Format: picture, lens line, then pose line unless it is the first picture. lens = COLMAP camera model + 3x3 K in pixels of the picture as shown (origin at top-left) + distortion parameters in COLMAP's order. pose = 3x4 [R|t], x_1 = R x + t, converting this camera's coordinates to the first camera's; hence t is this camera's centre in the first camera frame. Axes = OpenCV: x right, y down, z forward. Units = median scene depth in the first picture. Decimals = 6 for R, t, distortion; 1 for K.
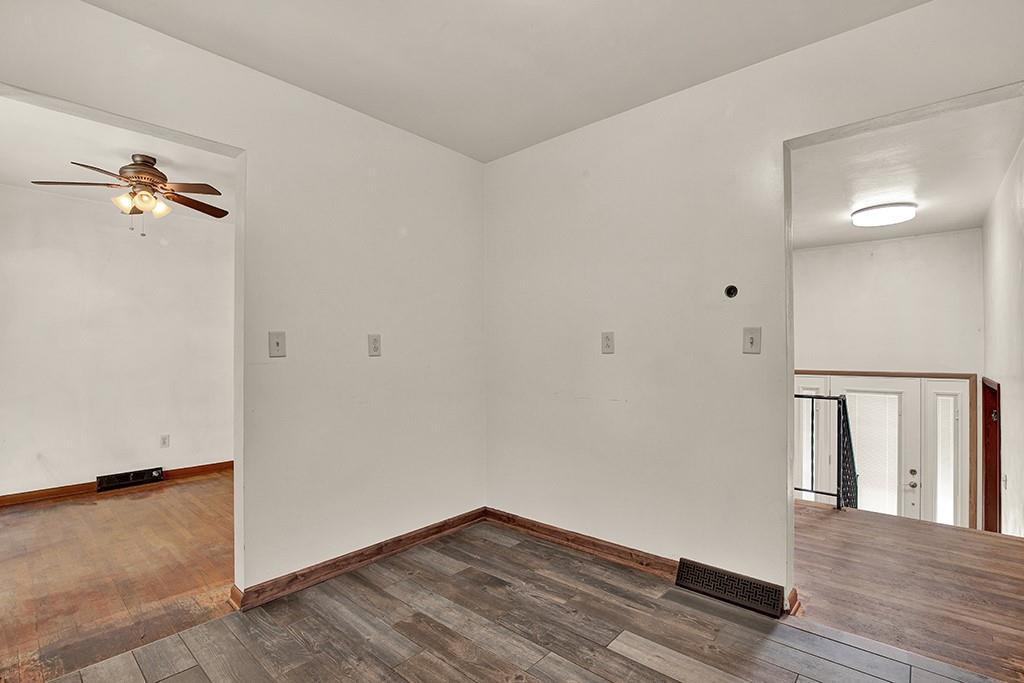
lens RADIAL K [[482.2, 0, 512.0], [0, 482.2, 341.5], [0, 0, 1]] dist [-0.017315, 0.000214]
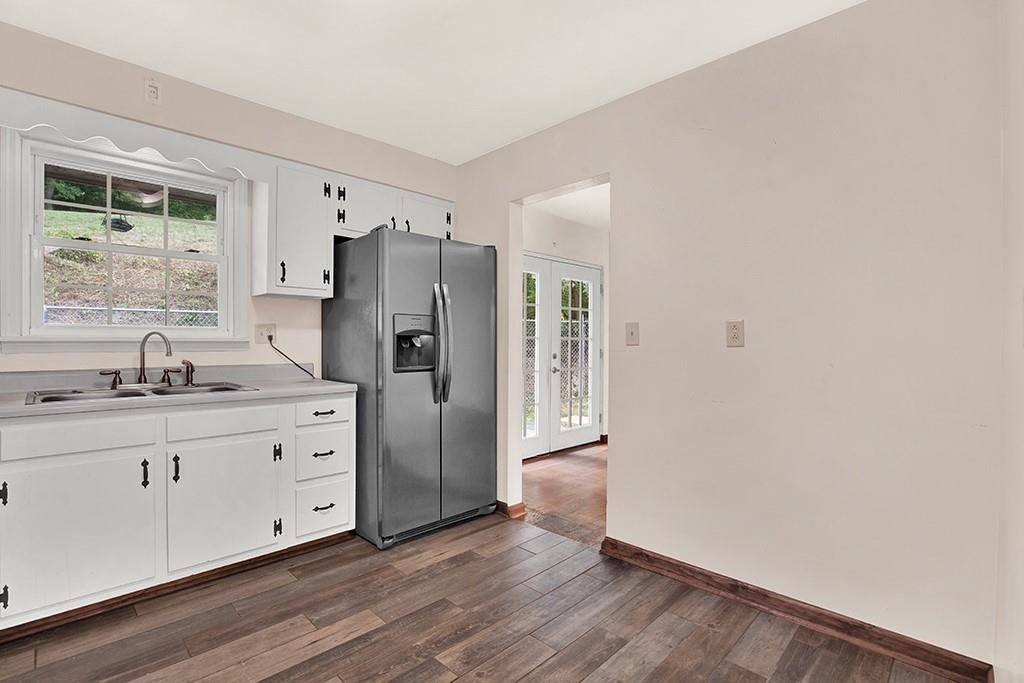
lens RADIAL K [[482.2, 0, 512.0], [0, 482.2, 341.5], [0, 0, 1]] dist [-0.017315, 0.000214]
pose [[-0.054549, 0.003093, -0.998506, 0.608502], [0.009915, 0.999948, 0.002556, 0.017233], [0.998462, -0.009761, -0.054577, 0.758265]]
